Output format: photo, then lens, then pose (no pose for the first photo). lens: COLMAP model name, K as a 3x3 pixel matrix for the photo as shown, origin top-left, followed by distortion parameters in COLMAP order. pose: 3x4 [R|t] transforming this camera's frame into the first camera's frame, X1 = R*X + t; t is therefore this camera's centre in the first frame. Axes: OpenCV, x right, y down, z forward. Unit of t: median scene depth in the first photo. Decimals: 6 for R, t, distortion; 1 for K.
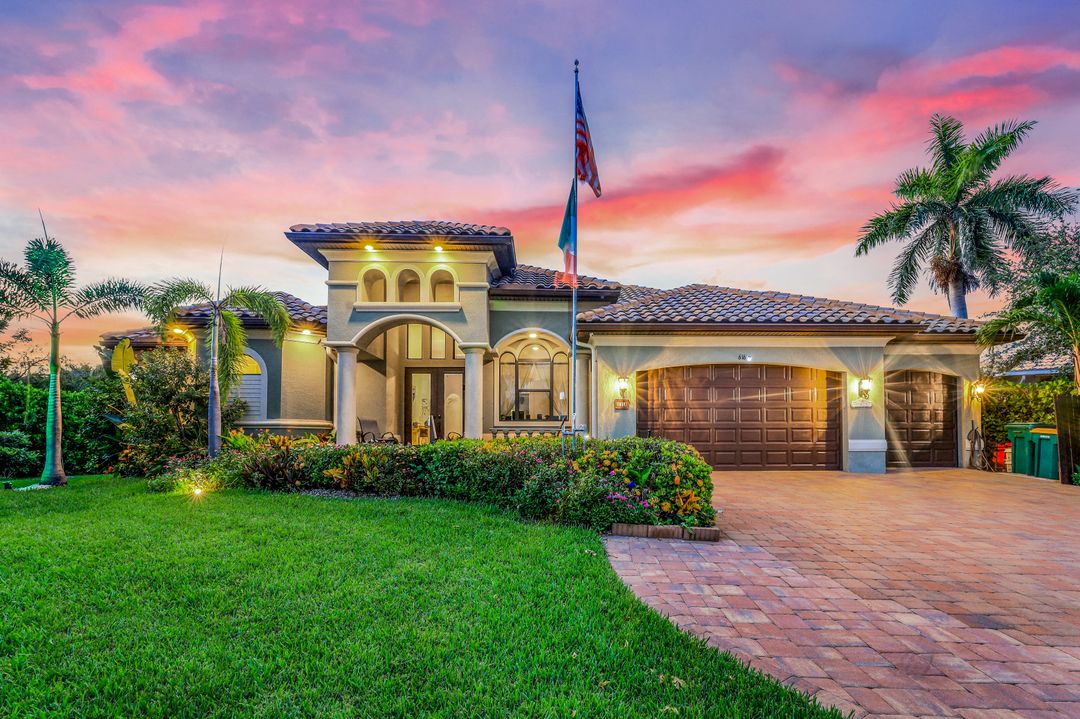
lens RADIAL K [[464.1, 0, 539.8], [0, 464.1, 380.7], [0, 0, 1]] dist [0.001659, 0.000275]
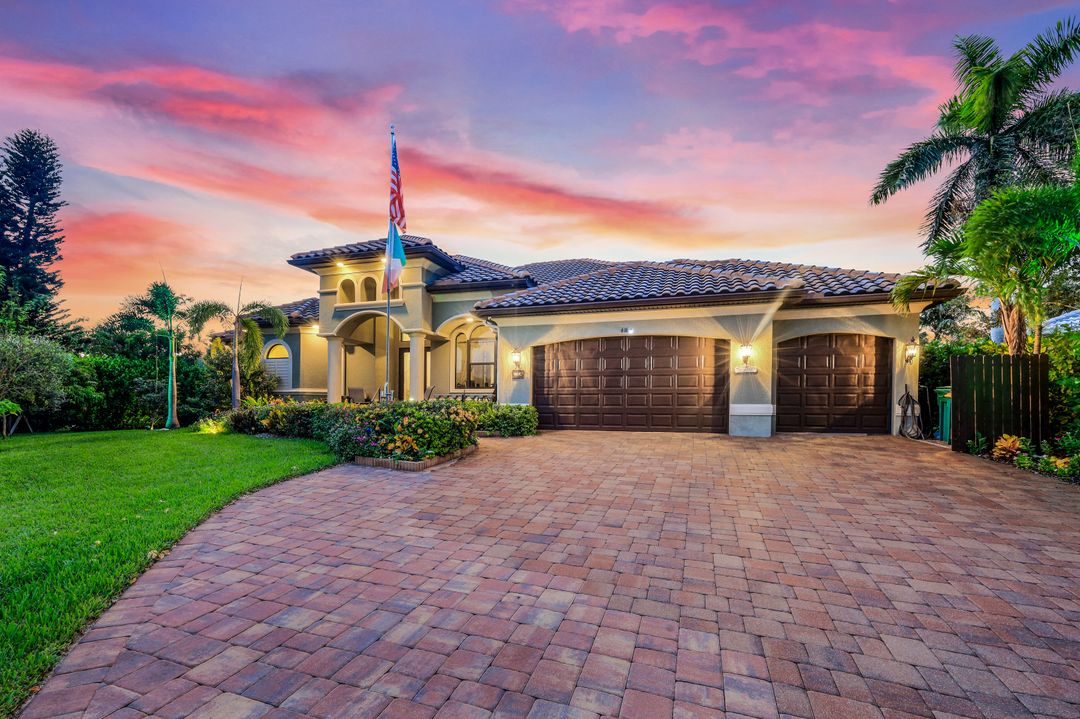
lens RADIAL K [[447.3, 0, 540.0], [0, 447.3, 359.5], [0, 0, 1]] dist [-0.000965, 0.000089]
pose [[0.950778, -0.027043, -0.308691, 0.576234], [0.033310, 0.999332, 0.015050, -0.003024], [0.308078, -0.024591, 0.951043, -0.089223]]
